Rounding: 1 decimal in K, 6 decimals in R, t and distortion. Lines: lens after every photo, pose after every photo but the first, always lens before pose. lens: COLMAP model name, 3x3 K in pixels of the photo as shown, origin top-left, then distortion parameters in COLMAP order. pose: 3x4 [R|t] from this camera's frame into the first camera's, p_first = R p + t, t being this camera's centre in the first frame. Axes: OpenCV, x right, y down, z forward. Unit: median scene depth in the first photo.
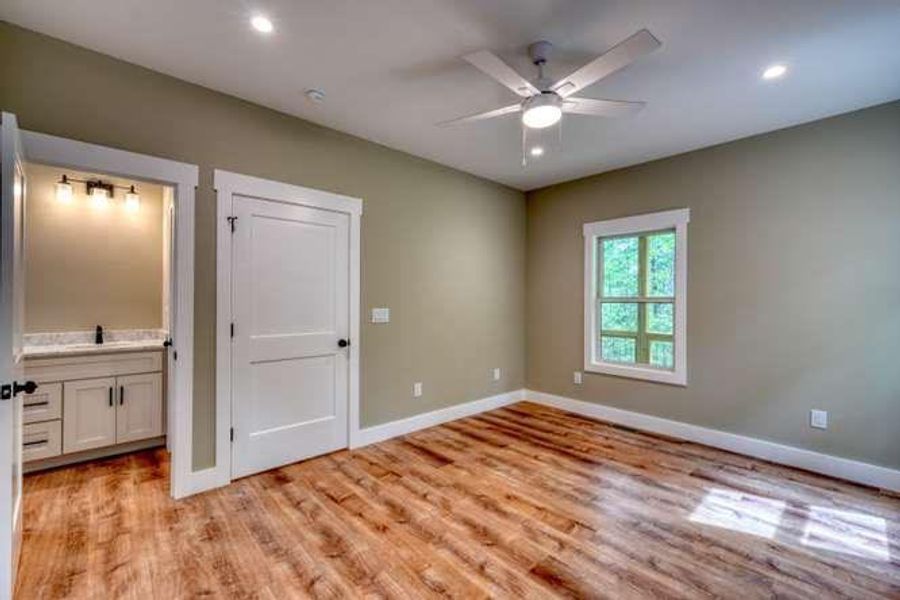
lens RADIAL K [[381.3, 0, 447.8], [0, 381.3, 298.6], [0, 0, 1]] dist [-0.004940, 0.003209]
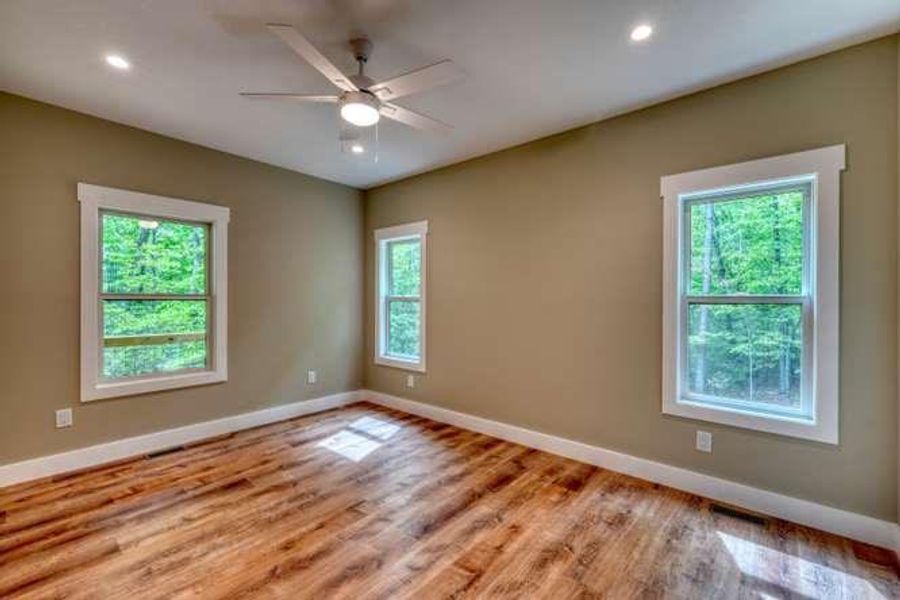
lens RADIAL K [[384.0, 0, 448.3], [0, 384.0, 275.6], [0, 0, 1]] dist [0.000442, 0.000482]
pose [[-0.117462, 0.047868, 0.991923, -0.636140], [-0.008456, 0.998753, -0.049199, -0.008881], [-0.993041, -0.014167, -0.116910, 0.693383]]
